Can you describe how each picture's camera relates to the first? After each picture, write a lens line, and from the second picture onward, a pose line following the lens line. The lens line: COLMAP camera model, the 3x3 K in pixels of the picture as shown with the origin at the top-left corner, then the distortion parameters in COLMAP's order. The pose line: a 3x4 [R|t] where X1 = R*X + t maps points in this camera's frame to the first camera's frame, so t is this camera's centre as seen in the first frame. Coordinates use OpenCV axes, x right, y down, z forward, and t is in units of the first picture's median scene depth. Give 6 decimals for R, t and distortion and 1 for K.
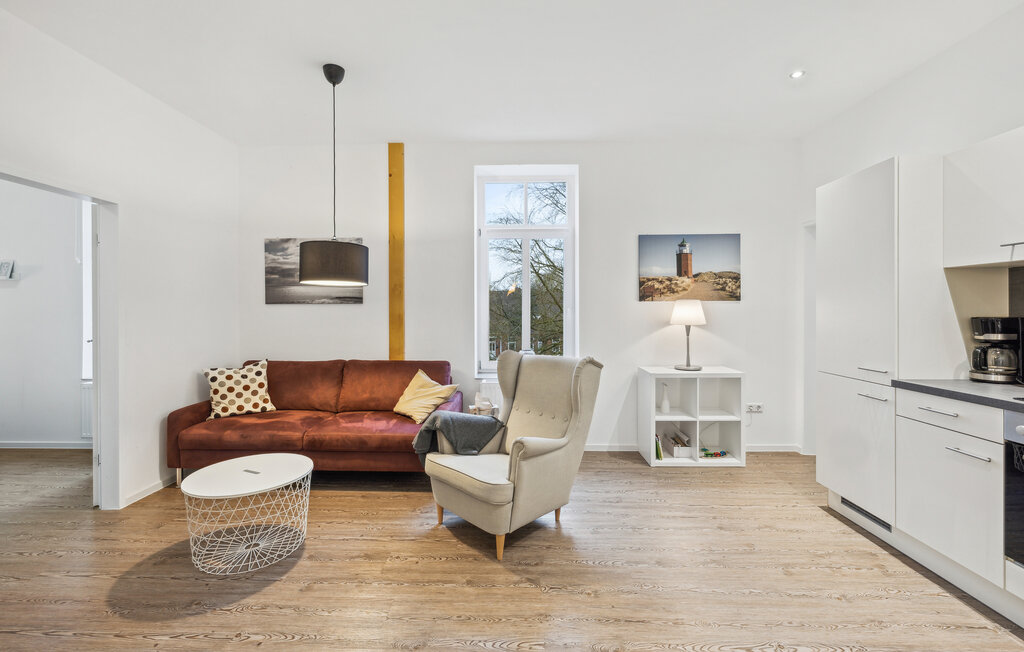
lens RADIAL K [[431.5, 0, 512.2], [0, 431.5, 312.1], [0, 0, 1]] dist [0.000512, 0.000114]
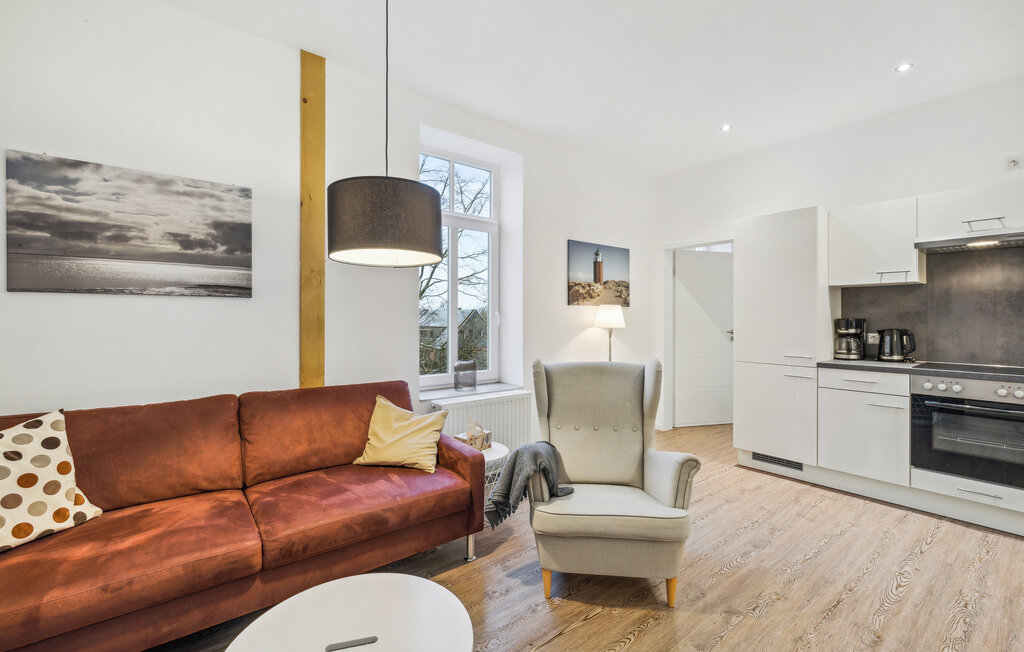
lens RADIAL K [[427.9, 0, 513.5], [0, 427.9, 318.3], [0, 0, 1]] dist [-0.000958, 0.000071]
pose [[0.774436, 0.004633, 0.632636, -0.491144], [-0.000876, 0.999980, -0.006250, 0.013535], [-0.632652, 0.004286, 0.774424, 0.341865]]
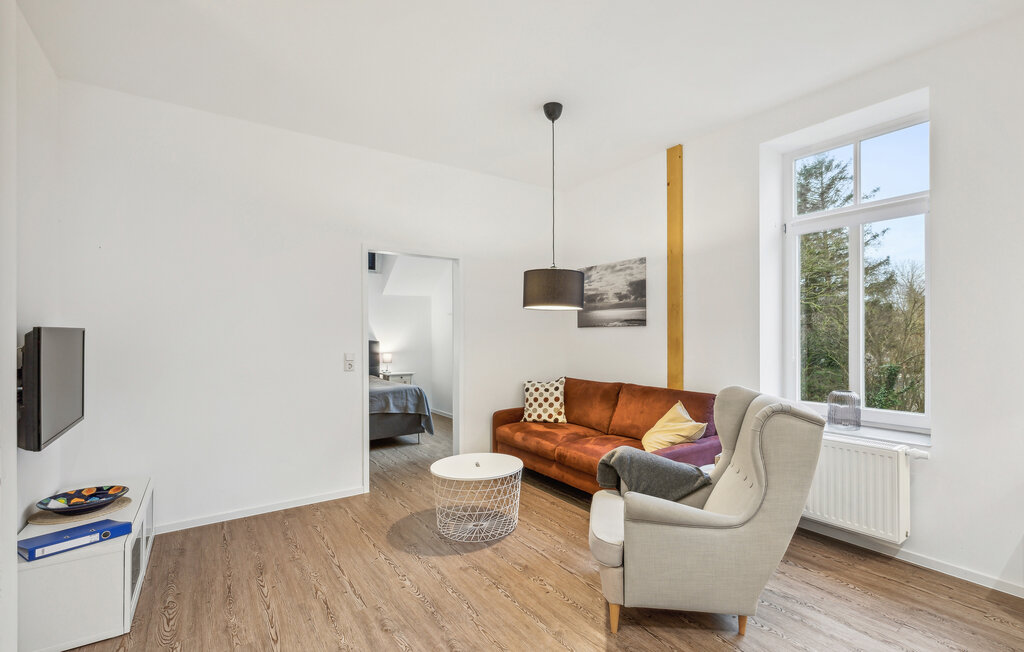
lens RADIAL K [[472.6, 0, 553.5], [0, 472.6, 334.4], [0, 0, 1]] dist [0.001436, 0.000263]
pose [[0.623395, -0.000060, -0.781907, 0.381885], [0.000863, 0.999999, 0.000611, -0.002348], [0.781906, -0.001056, 0.623395, 0.210929]]
